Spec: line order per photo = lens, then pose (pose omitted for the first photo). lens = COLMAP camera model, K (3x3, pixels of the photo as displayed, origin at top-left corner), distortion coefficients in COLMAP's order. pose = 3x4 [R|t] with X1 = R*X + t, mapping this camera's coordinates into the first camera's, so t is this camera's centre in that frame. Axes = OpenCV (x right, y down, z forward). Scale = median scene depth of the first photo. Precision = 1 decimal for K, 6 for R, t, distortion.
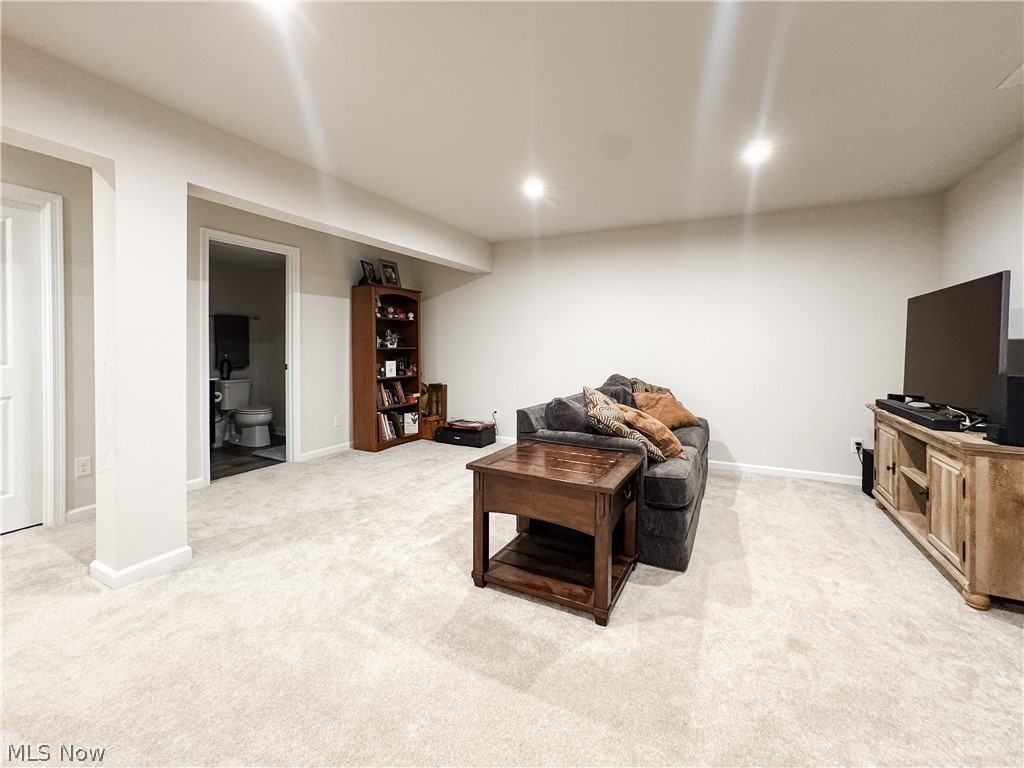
lens RADIAL K [[440.4, 0, 514.1], [0, 440.4, 355.4], [0, 0, 1]] dist [-0.042591, 0.023470]
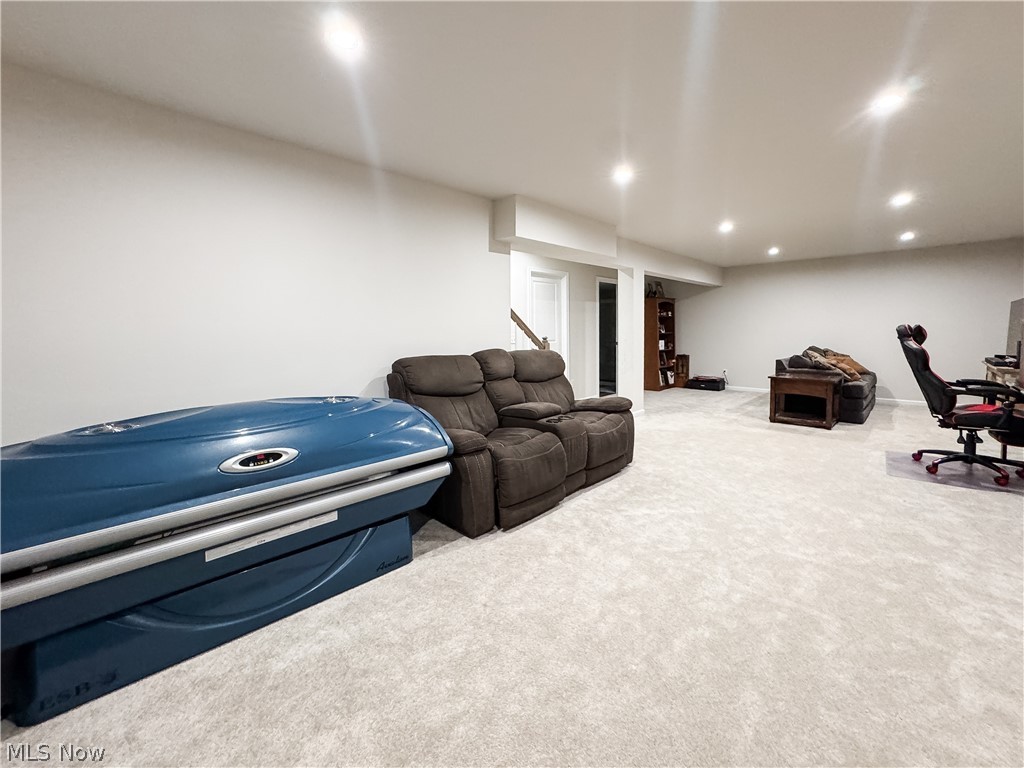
lens RADIAL K [[440.4, 0, 514.1], [0, 440.4, 355.4], [0, 0, 1]] dist [-0.042591, 0.023470]
pose [[0.958854, 0.001933, -0.283892, -0.408531], [0.008250, 0.999365, 0.034669, 0.008278], [0.283779, -0.035585, 0.958229, -0.960160]]
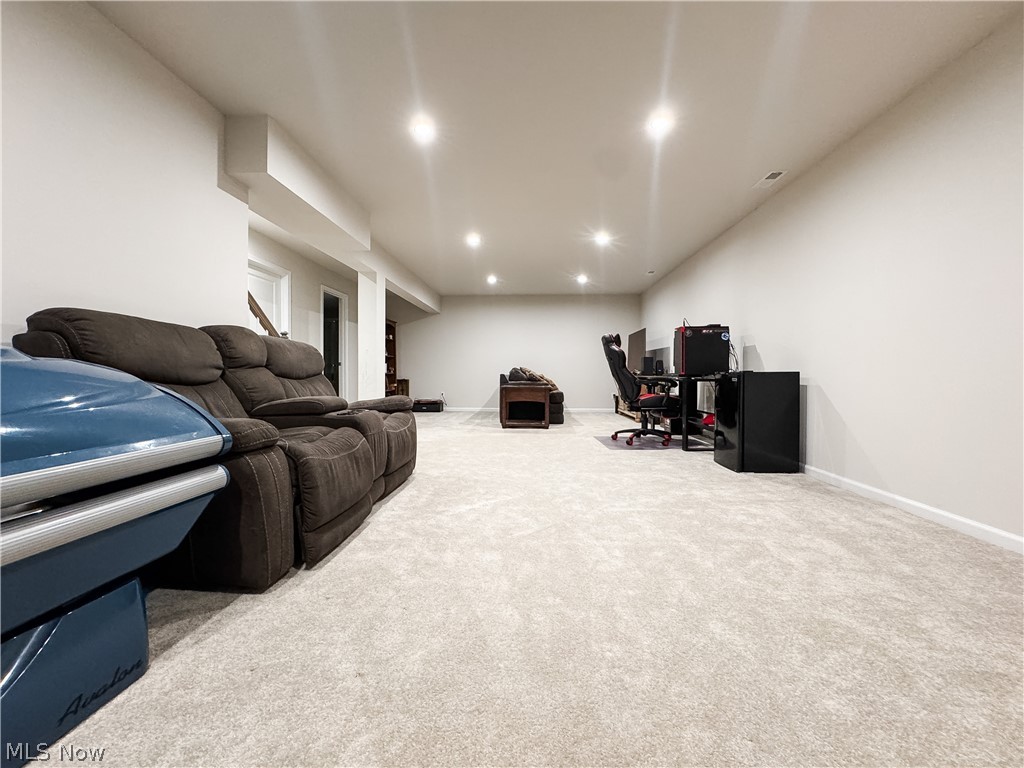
lens RADIAL K [[429.5, 0, 512.0], [0, 429.5, 384.0], [0, 0, 1]] dist [-0.024092, 0.016900]
pose [[0.914289, -0.012295, 0.404875, -0.586749], [0.012392, 0.999920, 0.002382, 0.110232], [-0.404872, 0.002840, 0.914369, -0.814327]]
